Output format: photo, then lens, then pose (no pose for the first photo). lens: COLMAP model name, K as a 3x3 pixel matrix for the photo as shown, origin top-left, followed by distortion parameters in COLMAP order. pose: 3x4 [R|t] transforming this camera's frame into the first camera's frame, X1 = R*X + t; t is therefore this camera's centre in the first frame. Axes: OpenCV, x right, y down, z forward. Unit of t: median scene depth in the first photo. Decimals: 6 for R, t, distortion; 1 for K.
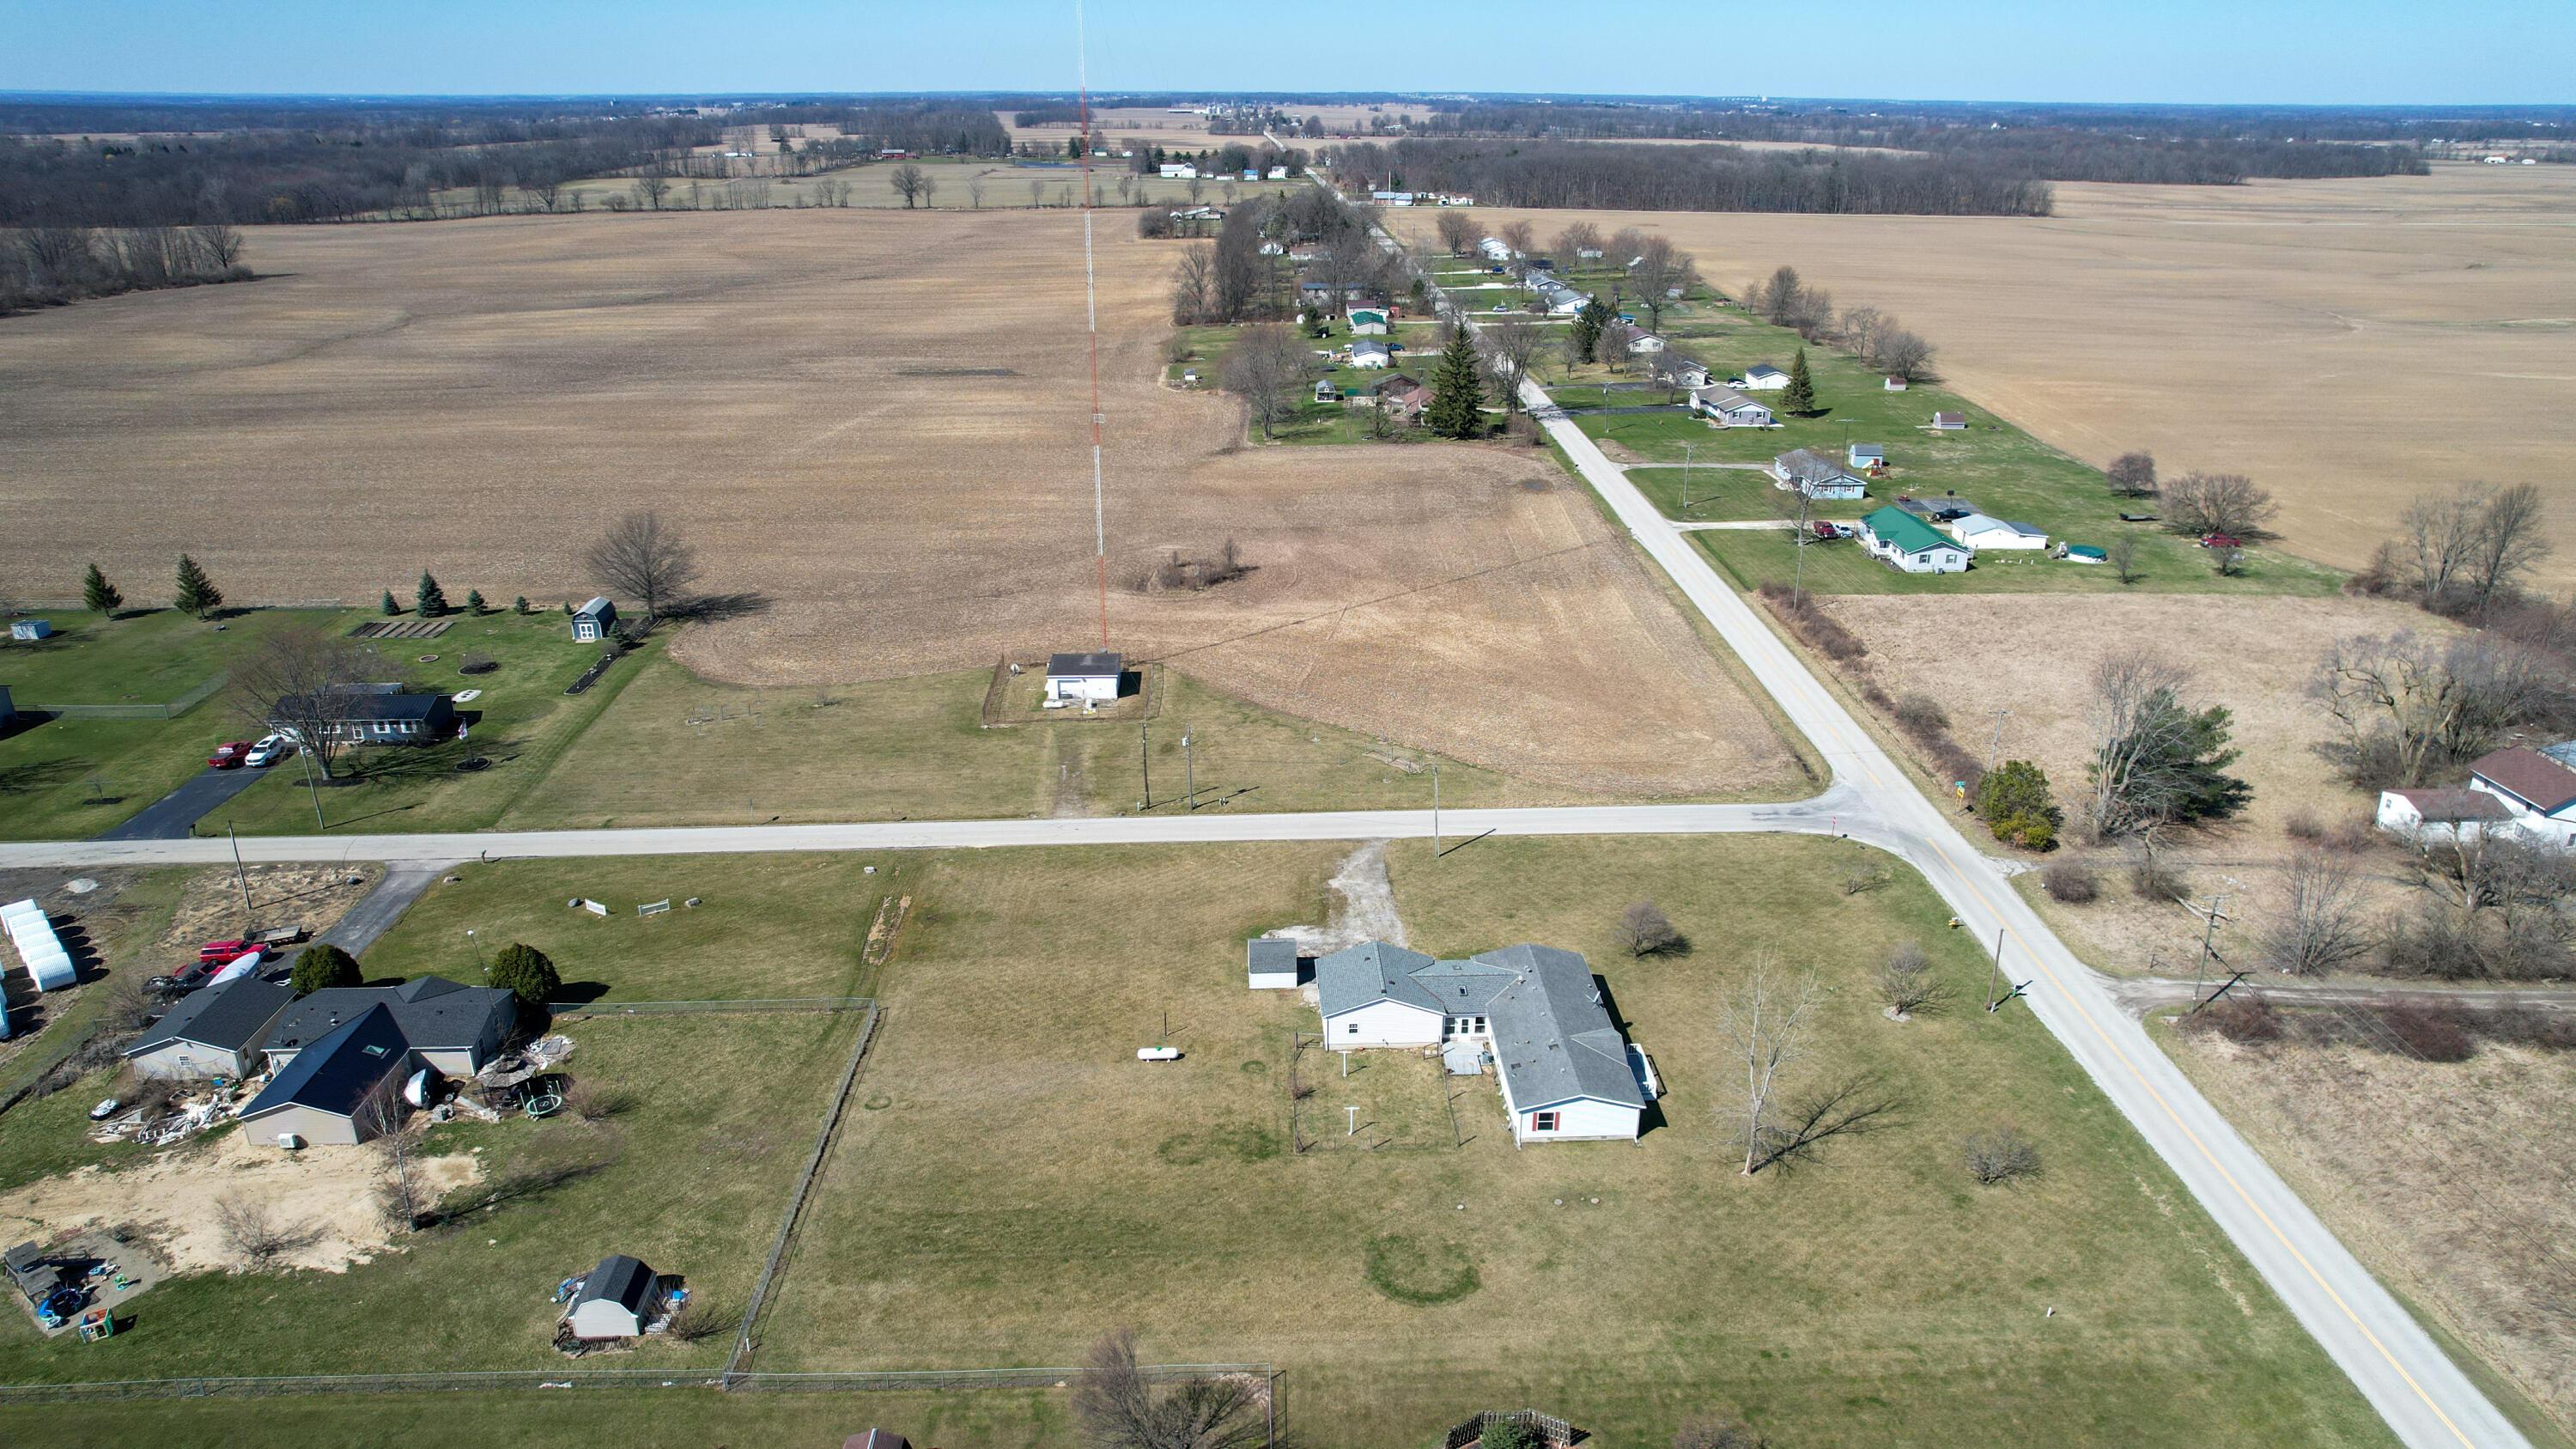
lens RADIAL K [[1647.5, 0, 1289.5], [0, 1647.5, 723.6], [0, 0, 1]] dist [-0.056429, 0.037791]
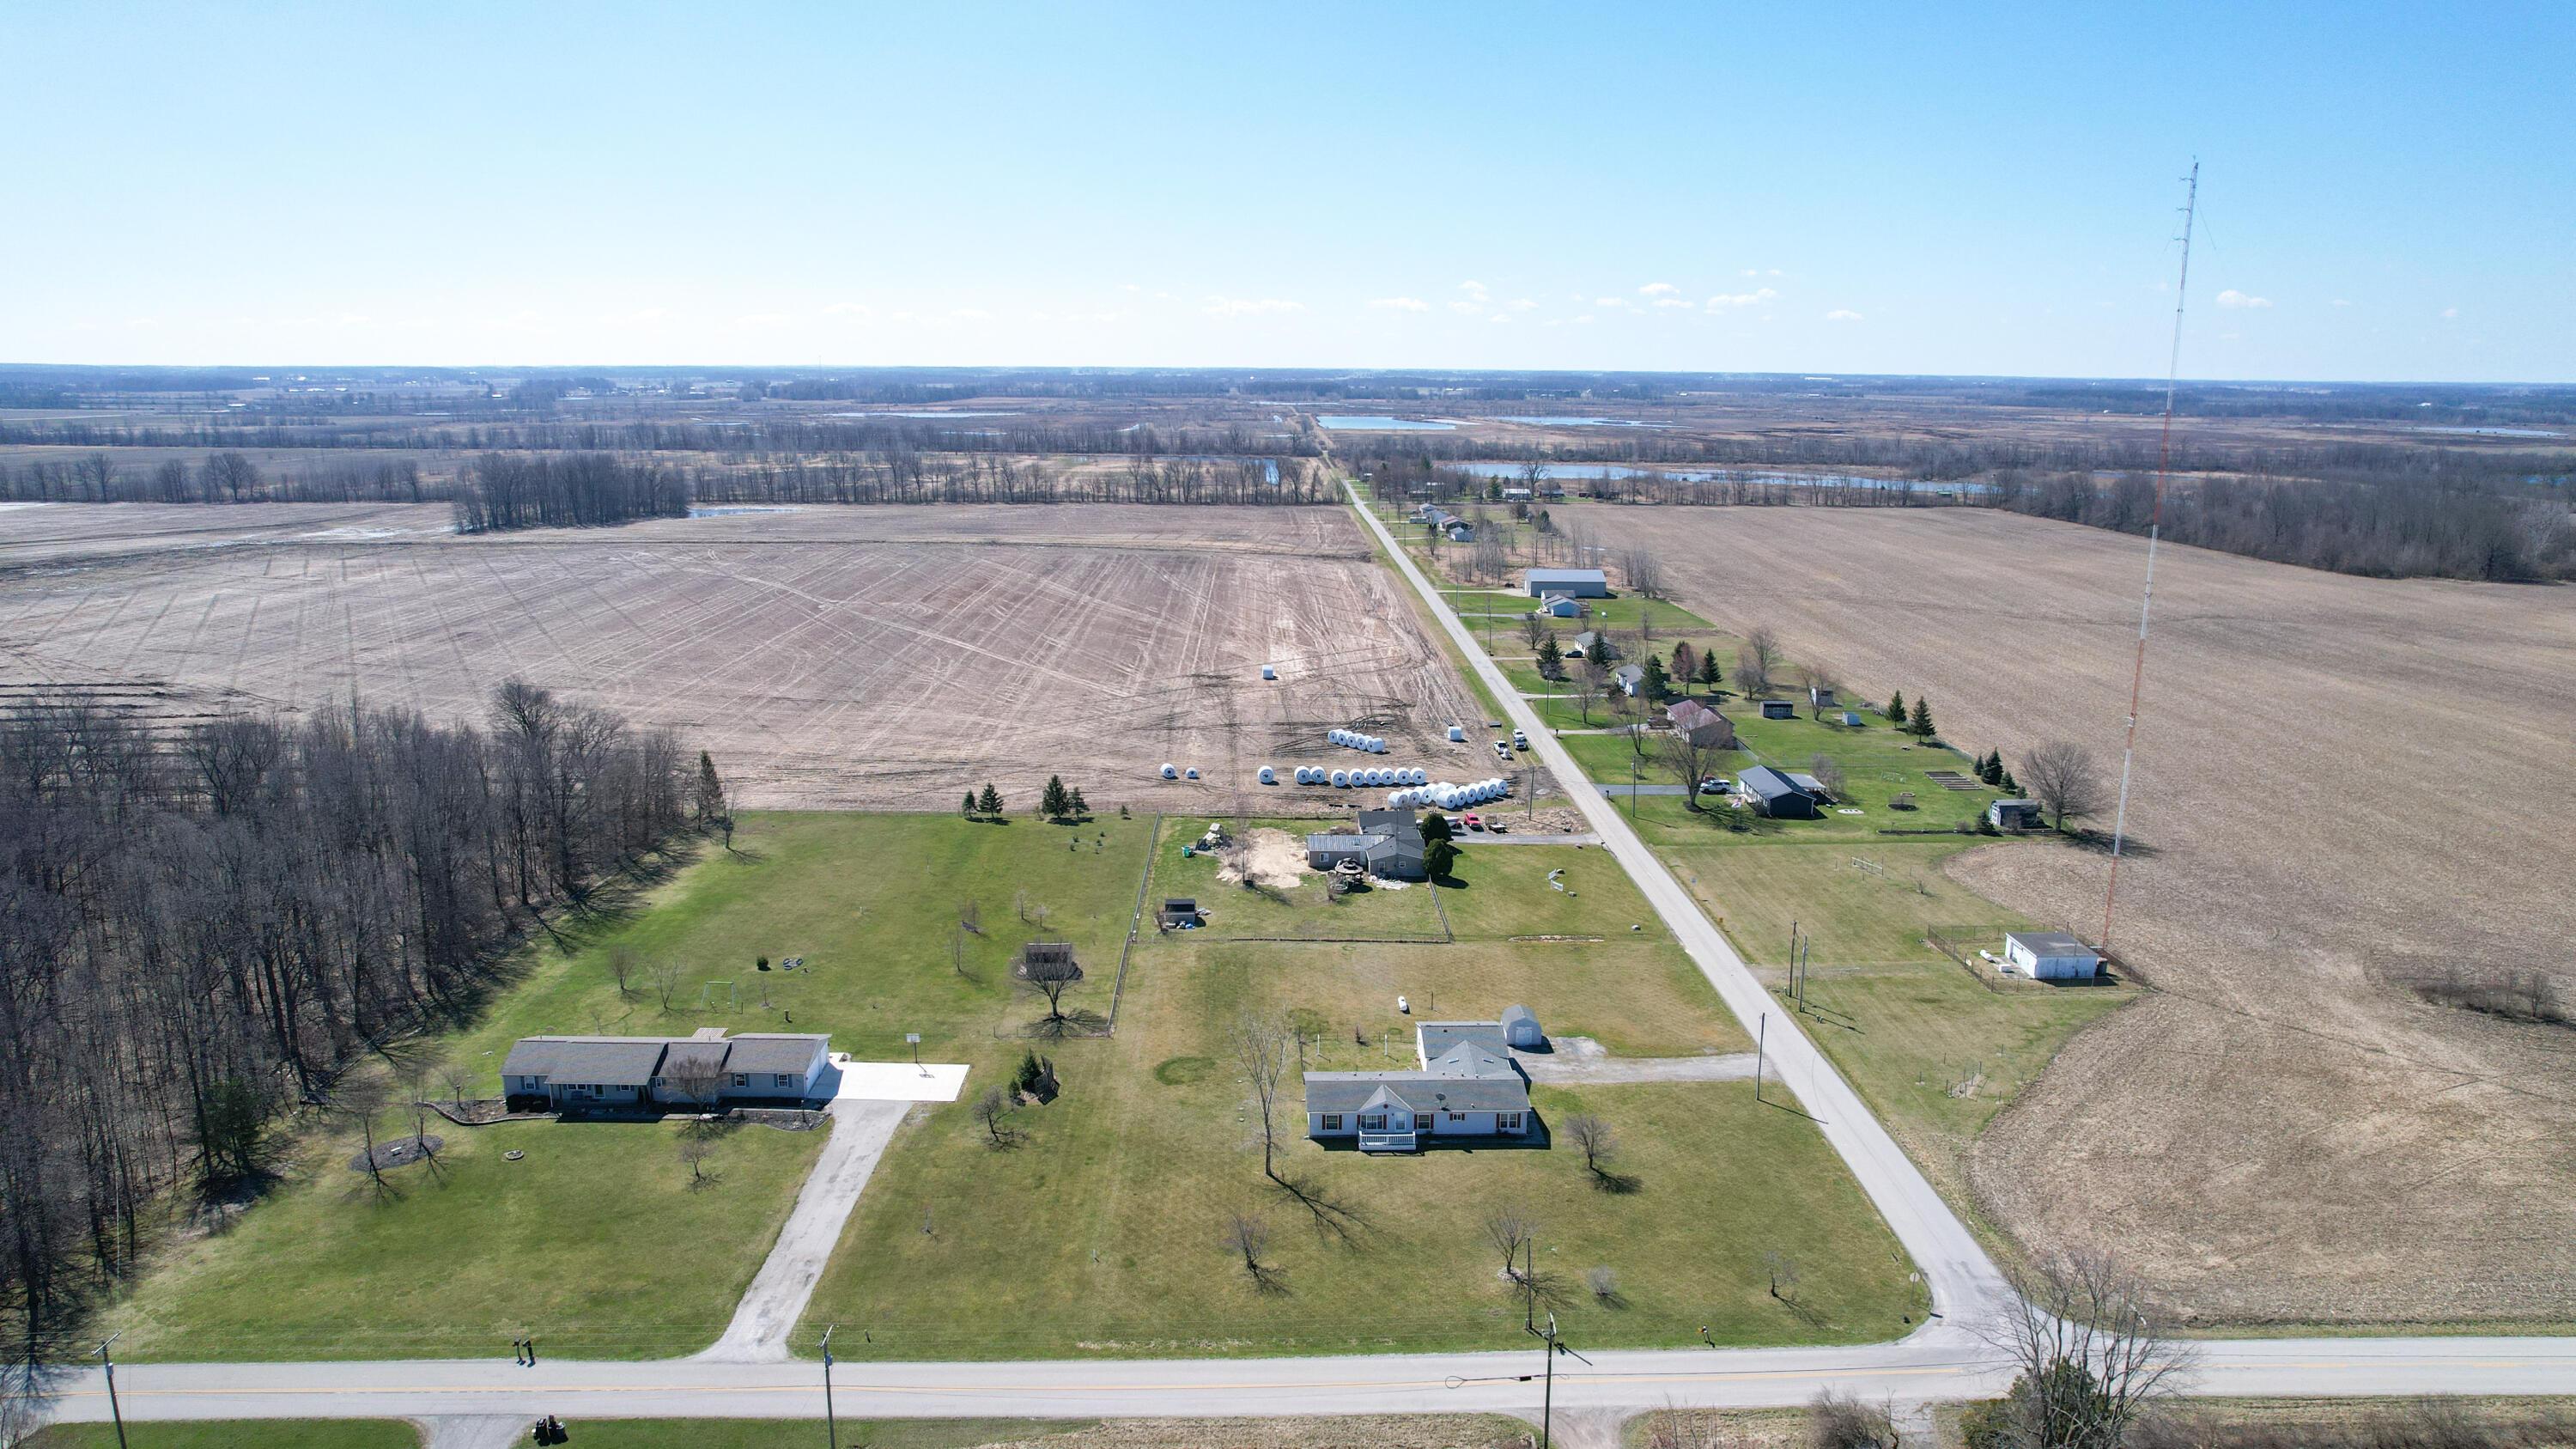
lens RADIAL K [[1647.5, 0, 1288.7], [0, 1647.5, 720.6], [0, 0, 1]] dist [-0.056429, 0.037791]
pose [[-0.010106, 0.212012, -0.977215, 0.992380], [-0.369749, 0.907208, 0.200648, -0.223358], [0.929077, 0.363352, 0.069223, 0.507568]]
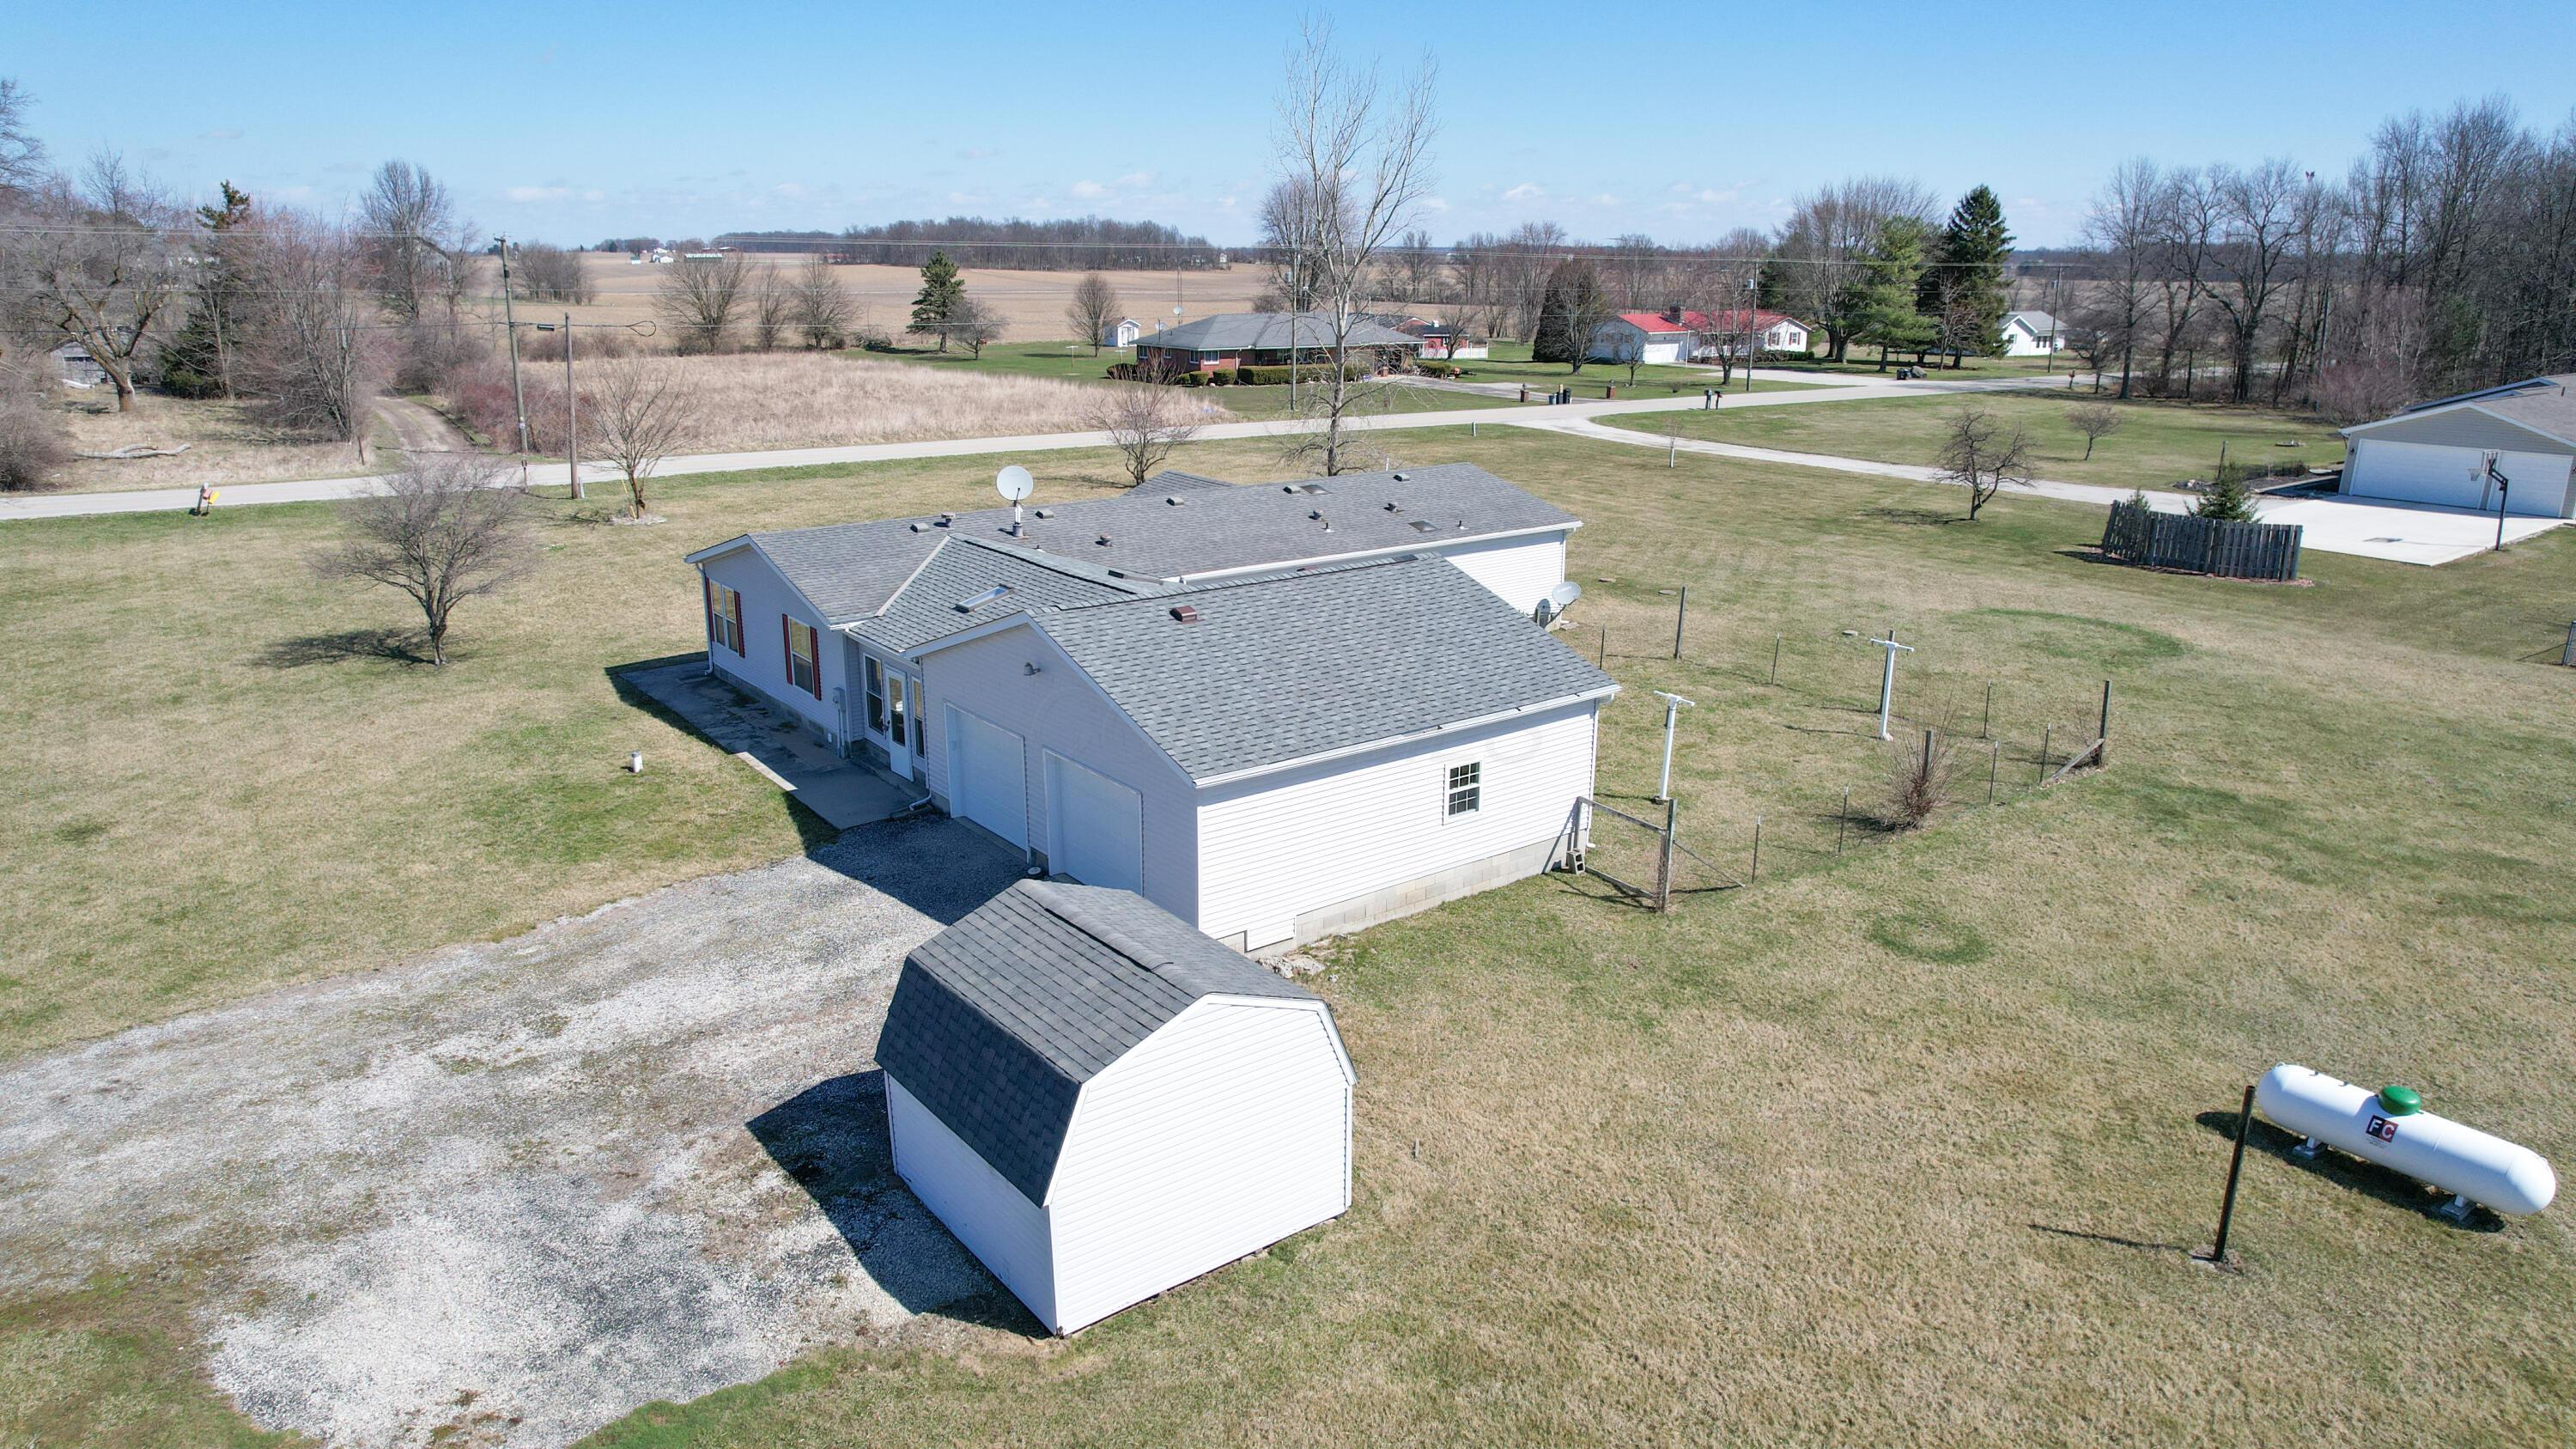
lens RADIAL K [[1647.5, 0, 1285.8], [0, 1647.5, 719.3], [0, 0, 1]] dist [-0.056429, 0.037791]
pose [[-0.573950, -0.229125, 0.786183, -0.116209], [0.294884, 0.837822, 0.459453, 0.051354], [-0.763953, 0.495536, -0.413302, 0.823615]]
